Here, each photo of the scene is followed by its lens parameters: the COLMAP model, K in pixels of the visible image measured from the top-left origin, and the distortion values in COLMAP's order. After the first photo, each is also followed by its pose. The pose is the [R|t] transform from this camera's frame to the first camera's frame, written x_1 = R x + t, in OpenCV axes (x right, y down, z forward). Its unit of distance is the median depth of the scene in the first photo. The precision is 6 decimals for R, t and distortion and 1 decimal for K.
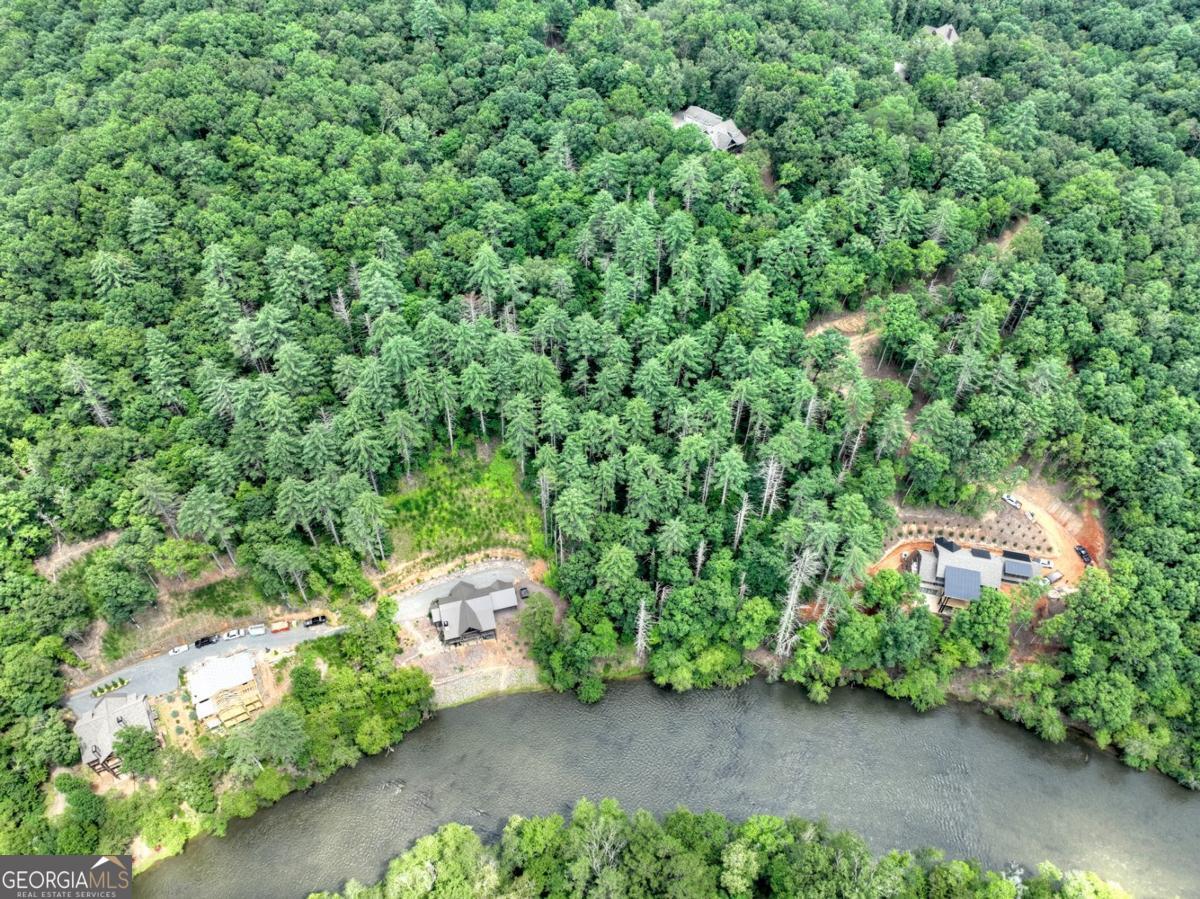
lens RADIAL K [[847.5, 0, 603.3], [0, 847.5, 452.7], [0, 0, 1]] dist [0.003128, 0.011277]
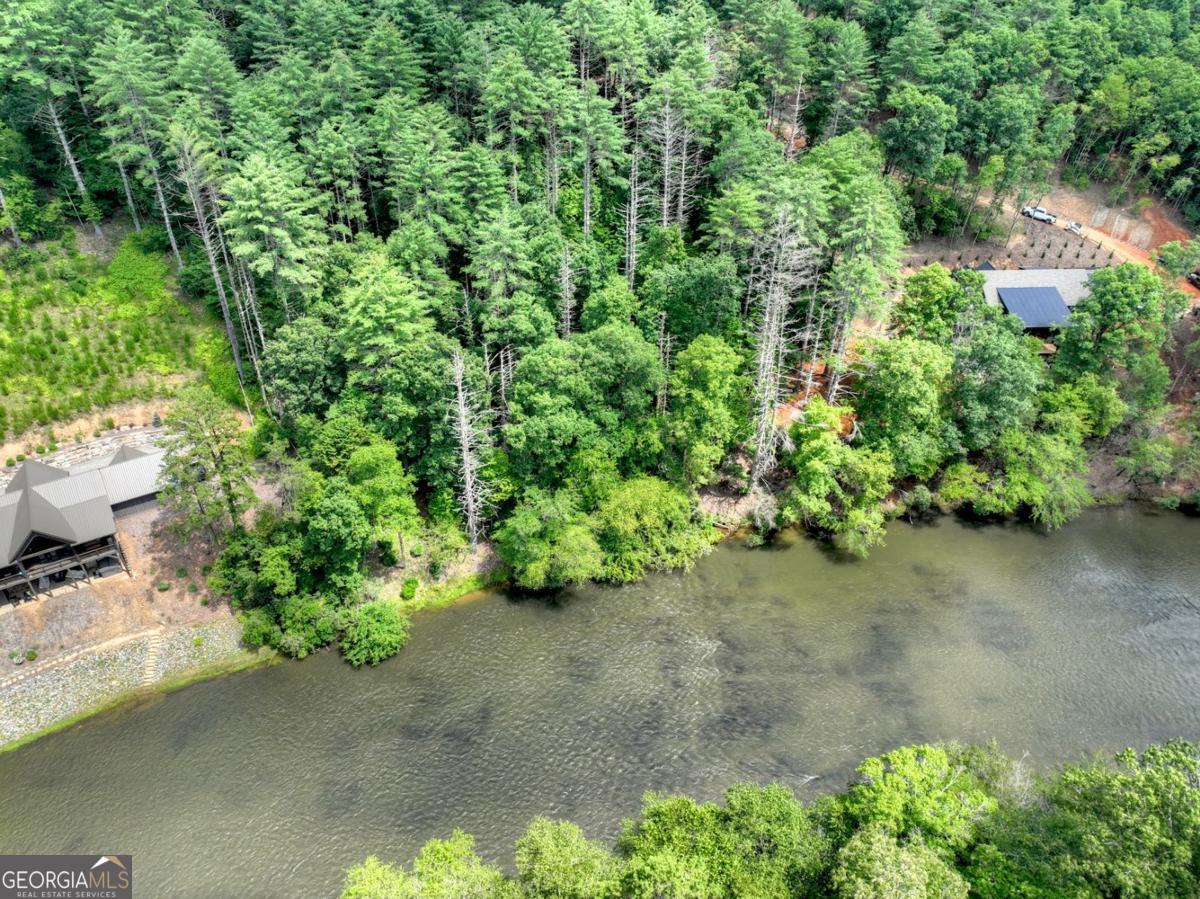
lens RADIAL K [[847.5, 0, 606.3], [0, 847.5, 451.2], [0, 0, 1]] dist [0.003128, 0.011277]
pose [[0.960388, -0.157906, 0.229608, 0.013406], [0.198777, 0.965655, -0.167328, 0.281308], [-0.195300, 0.206341, 0.958792, 0.544203]]
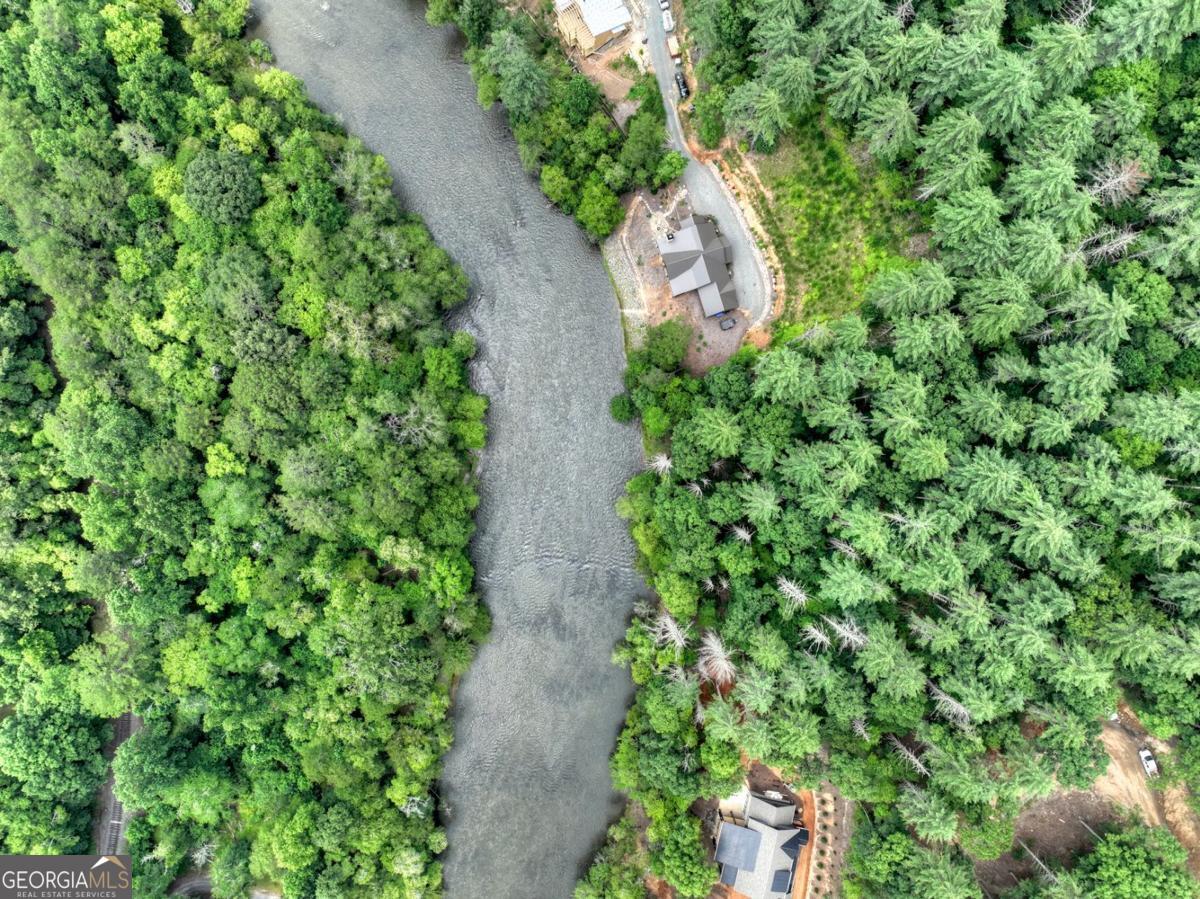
lens RADIAL K [[847.5, 0, 600.3], [0, 847.5, 442.0], [0, 0, 1]] dist [0.003128, 0.011277]
pose [[0.031385, 0.999507, -0.000954, 0.022240], [-0.732310, 0.023644, 0.680561, -0.322942], [0.680248, -0.020660, 0.732691, 0.306170]]
